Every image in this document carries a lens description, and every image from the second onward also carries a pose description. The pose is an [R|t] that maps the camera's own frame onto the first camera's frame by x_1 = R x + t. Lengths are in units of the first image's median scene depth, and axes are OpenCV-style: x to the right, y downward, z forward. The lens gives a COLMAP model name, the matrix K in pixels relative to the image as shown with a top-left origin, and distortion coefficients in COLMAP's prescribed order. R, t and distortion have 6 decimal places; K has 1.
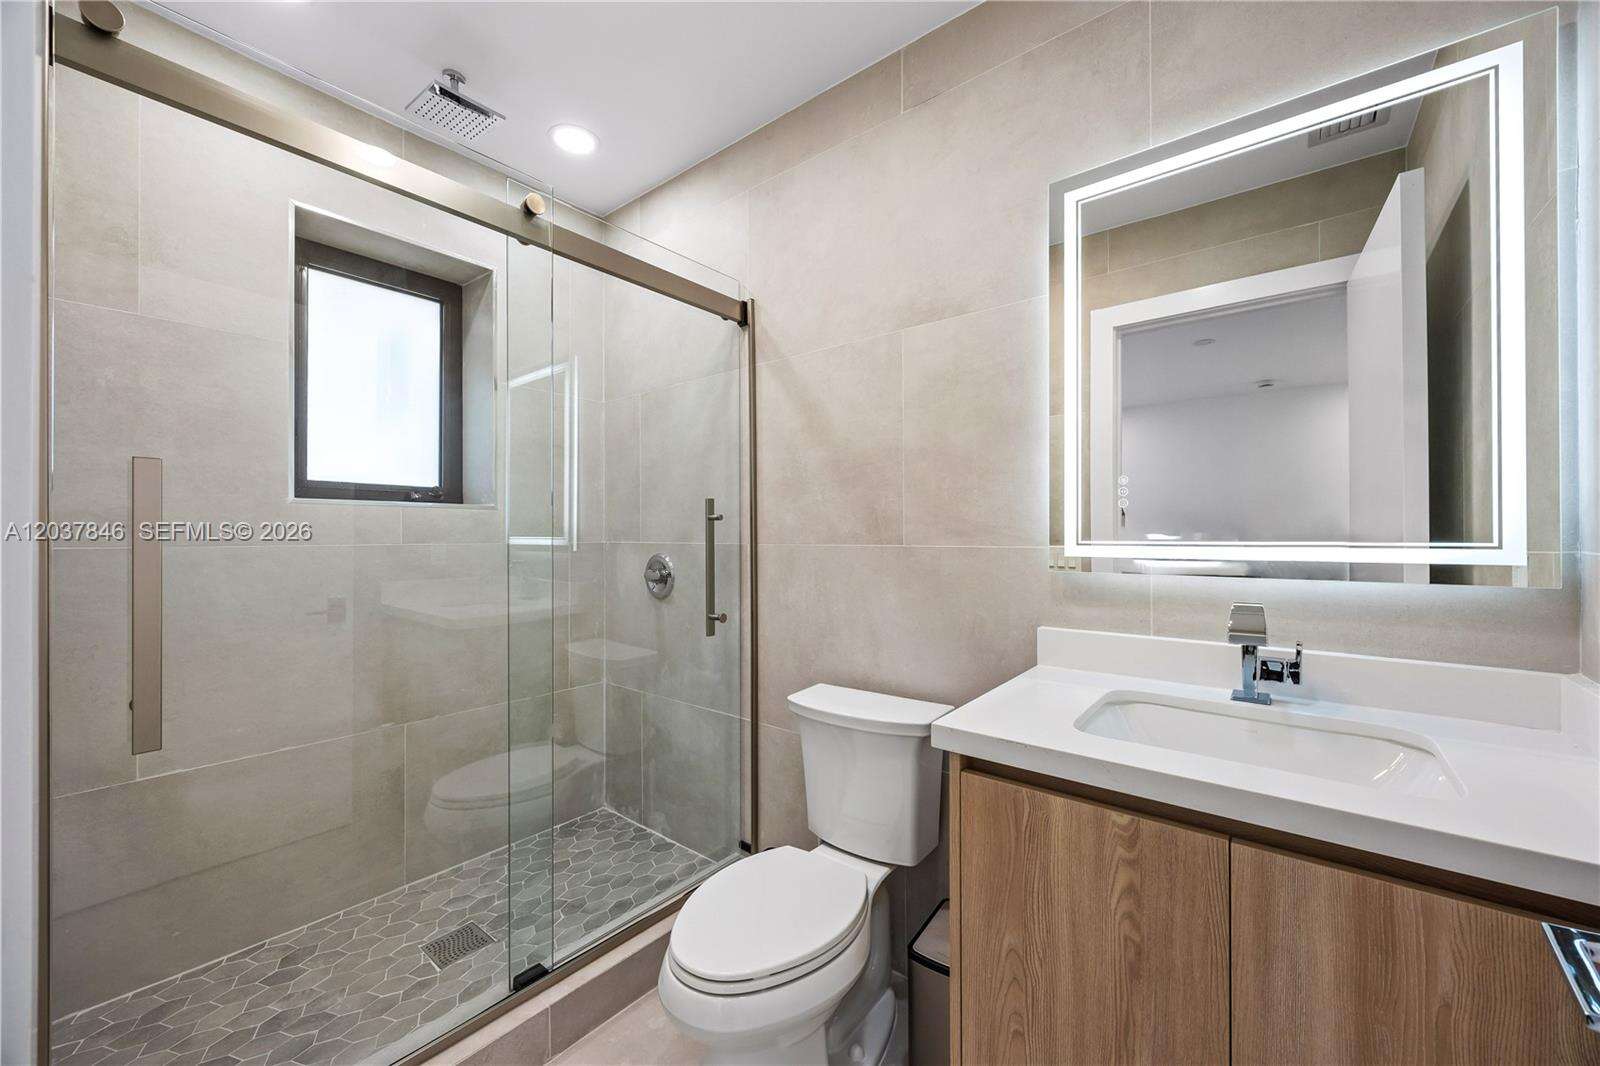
lens RADIAL K [[629.1, 0, 794.1], [0, 629.1, 520.9], [0, 0, 1]] dist [-0.001818, 0.000640]
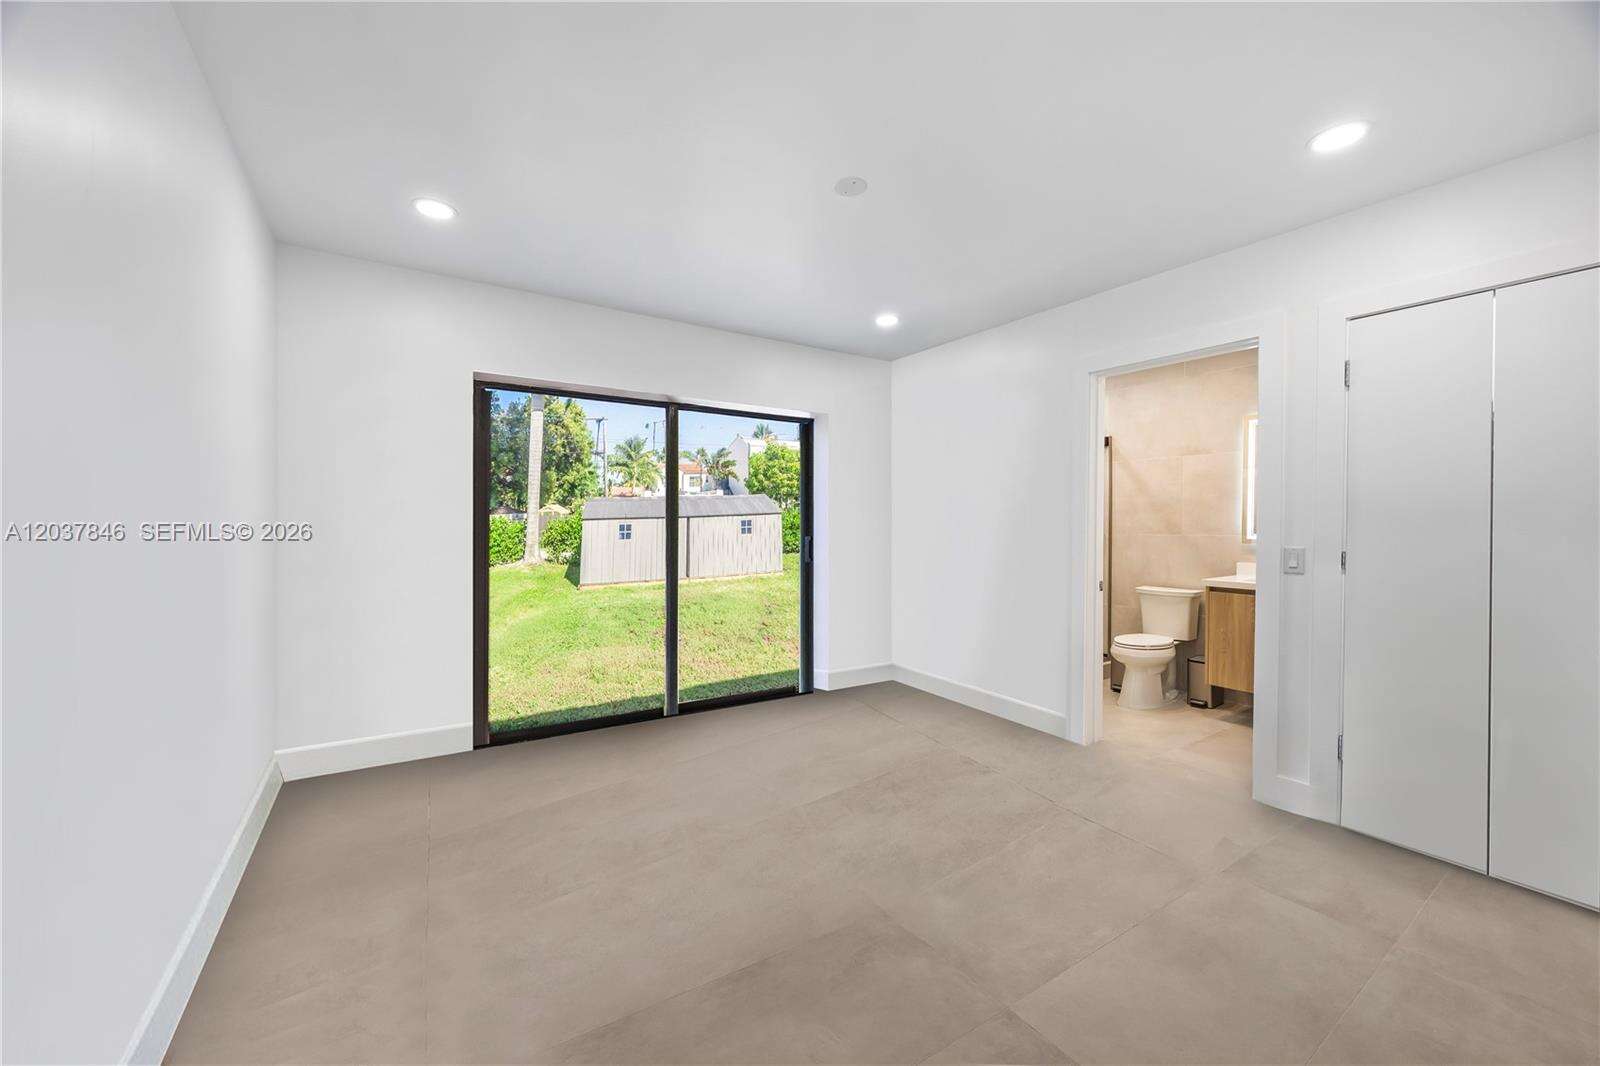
lens RADIAL K [[629.1, 0, 801.8], [0, 629.1, 534.5], [0, 0, 1]] dist [-0.001818, 0.000640]
pose [[0.961342, 0.004926, -0.275314, -0.697361], [0.006434, 0.999165, 0.040346, -0.087928], [0.275283, -0.040558, 0.960507, -2.189064]]
